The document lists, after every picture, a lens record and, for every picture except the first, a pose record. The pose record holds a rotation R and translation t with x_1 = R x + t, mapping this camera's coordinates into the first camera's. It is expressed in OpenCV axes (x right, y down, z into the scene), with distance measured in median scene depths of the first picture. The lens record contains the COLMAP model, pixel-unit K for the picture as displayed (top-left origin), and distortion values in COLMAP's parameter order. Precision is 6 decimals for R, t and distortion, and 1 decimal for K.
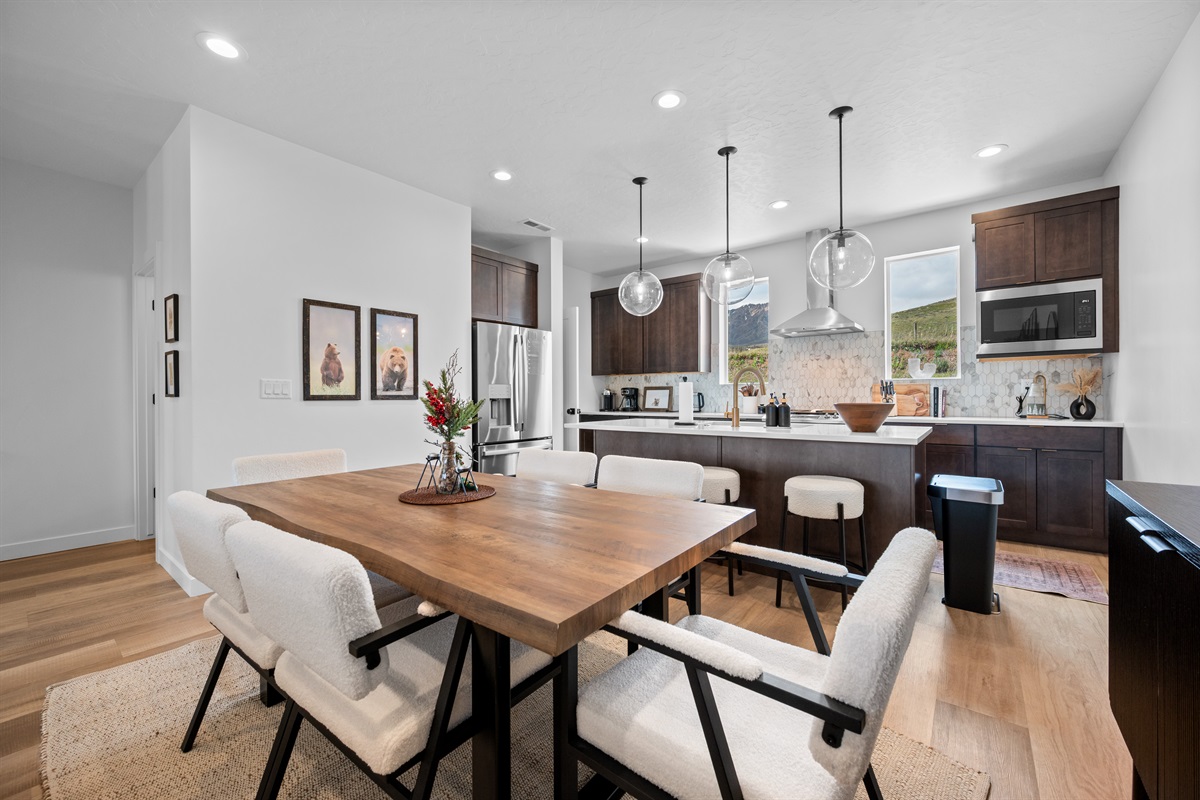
lens RADIAL K [[473.6, 0, 600.0], [0, 473.6, 400.0], [0, 0, 1]] dist [-0.000469, 0.000002]
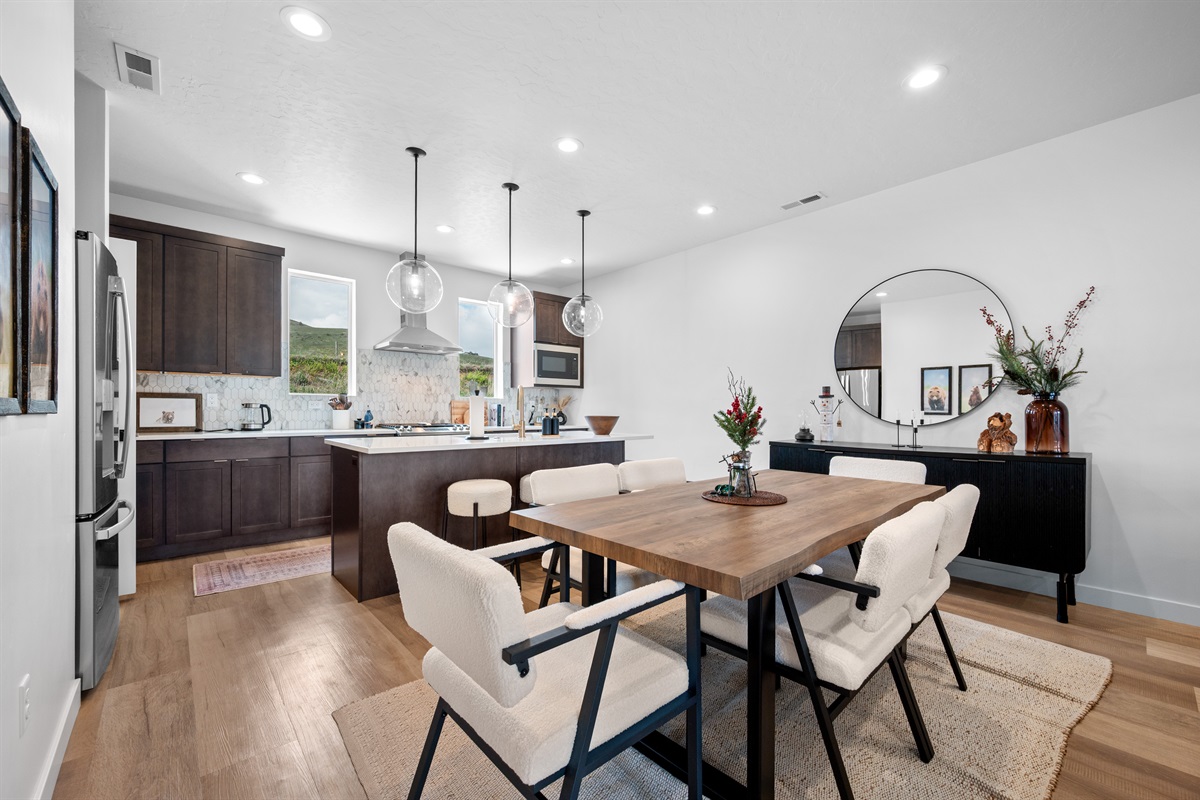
lens RADIAL K [[483.1, 0, 606.1], [0, 483.1, 413.8], [0, 0, 1]] dist [-0.001387, -0.000153]
pose [[0.163622, 0.000288, 0.986523, -0.689474], [0.000259, 1.000000, -0.000335, 0.000547], [-0.986523, 0.000310, 0.163622, 0.517485]]
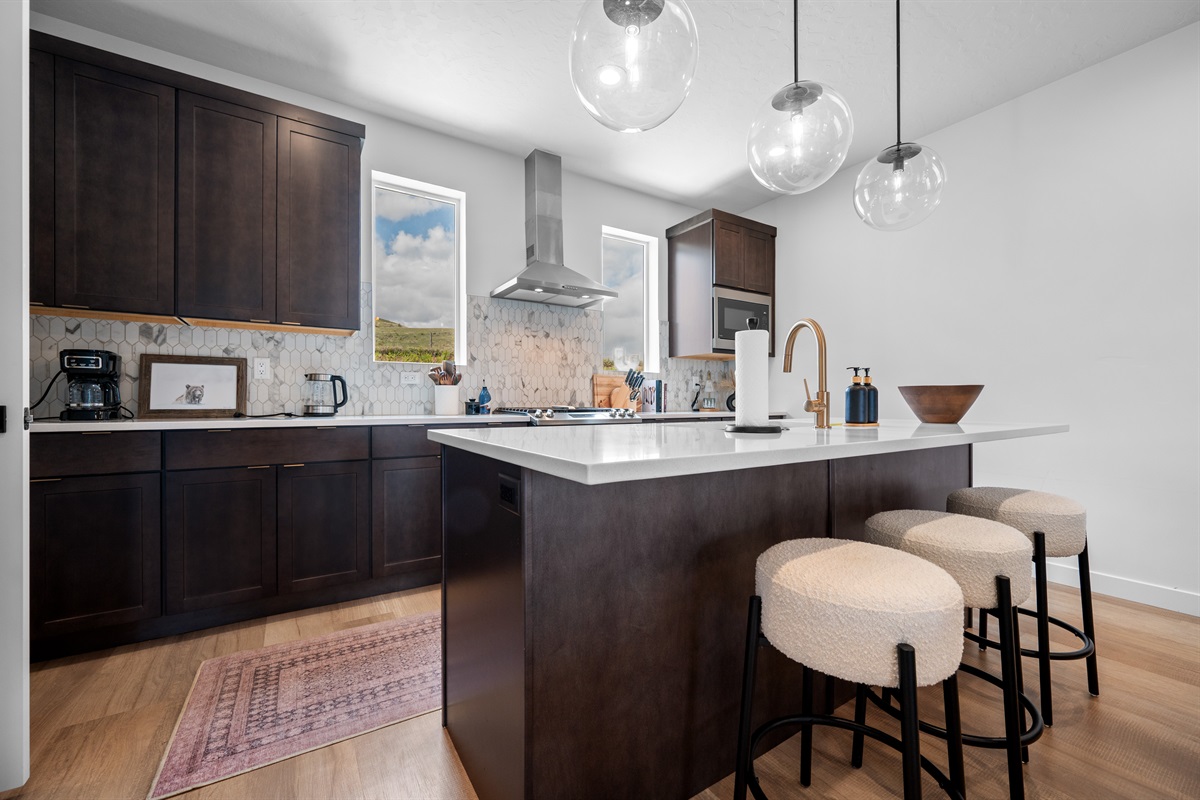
lens RADIAL K [[476.1, 0, 600.3], [0, 476.1, 404.0], [0, 0, 1]] dist [-0.000617, -0.000086]
pose [[0.323282, 0.003536, 0.946296, -0.243501], [0.004299, 0.999977, -0.005205, 0.026739], [-0.946293, 0.005751, 0.323259, 0.895953]]
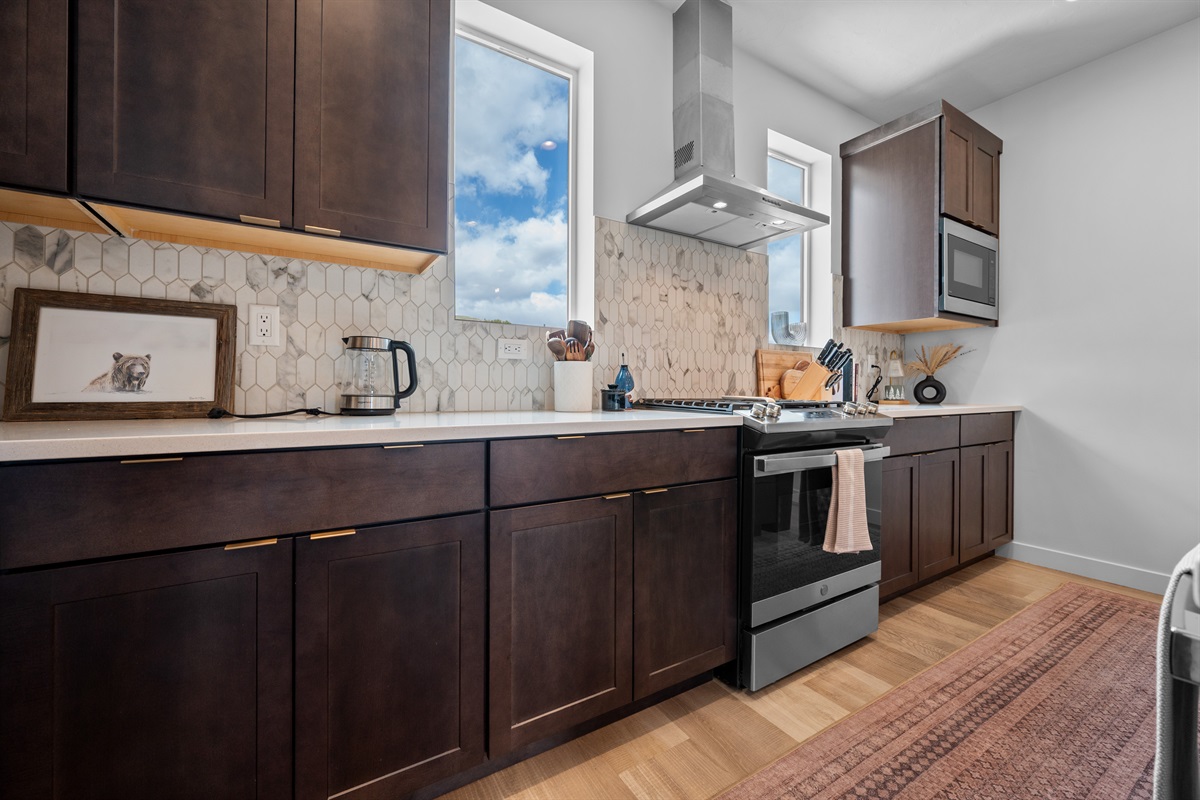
lens RADIAL K [[477.4, 0, 599.8], [0, 477.4, 390.1], [0, 0, 1]] dist [-0.001130, -0.000159]
pose [[0.336940, 0.007387, 0.941497, -0.004767], [-0.000789, 0.999971, -0.007564, 0.022244], [-0.941526, 0.001805, 0.336936, 1.220542]]
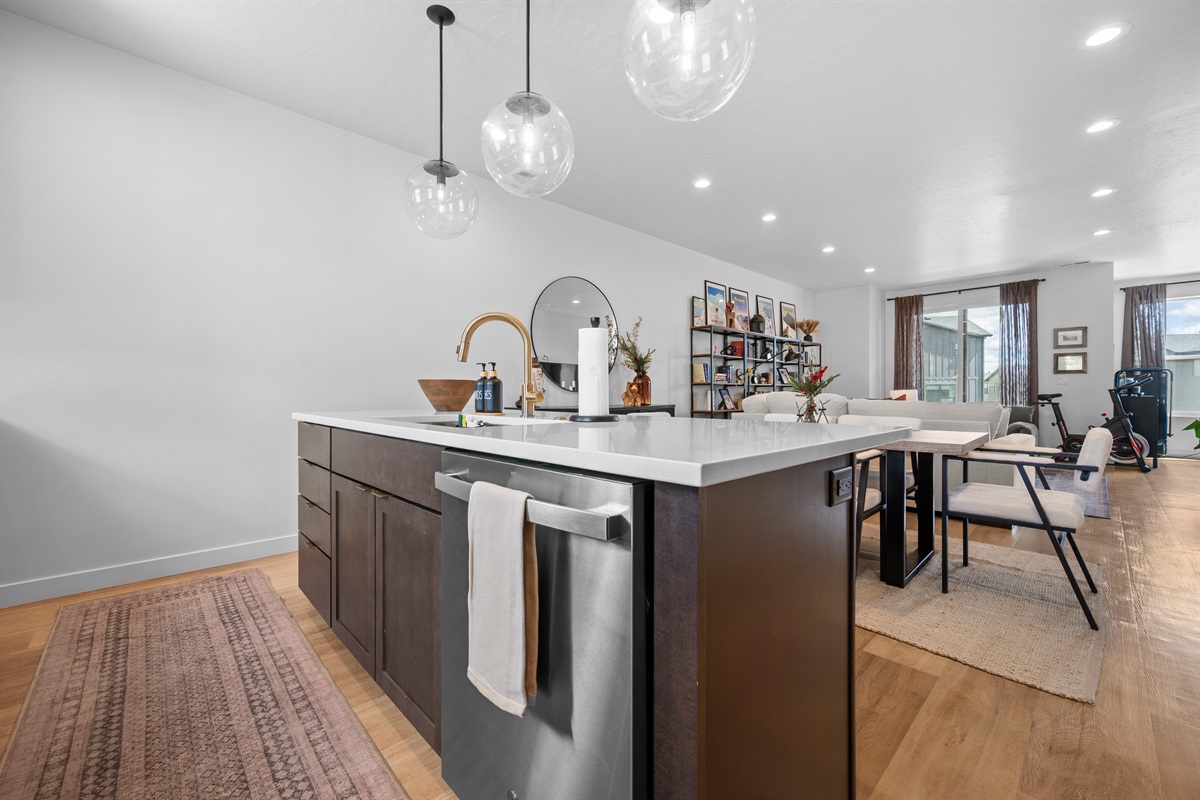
lens RADIAL K [[482.9, 0, 598.7], [0, 482.9, 397.0], [0, 0, 1]] dist [0.000867, -0.000068]
pose [[-0.990400, 0.005234, 0.138134, 0.100479], [0.007267, 0.999872, 0.014220, 0.019514], [-0.138042, 0.015087, -0.990311, 1.329798]]
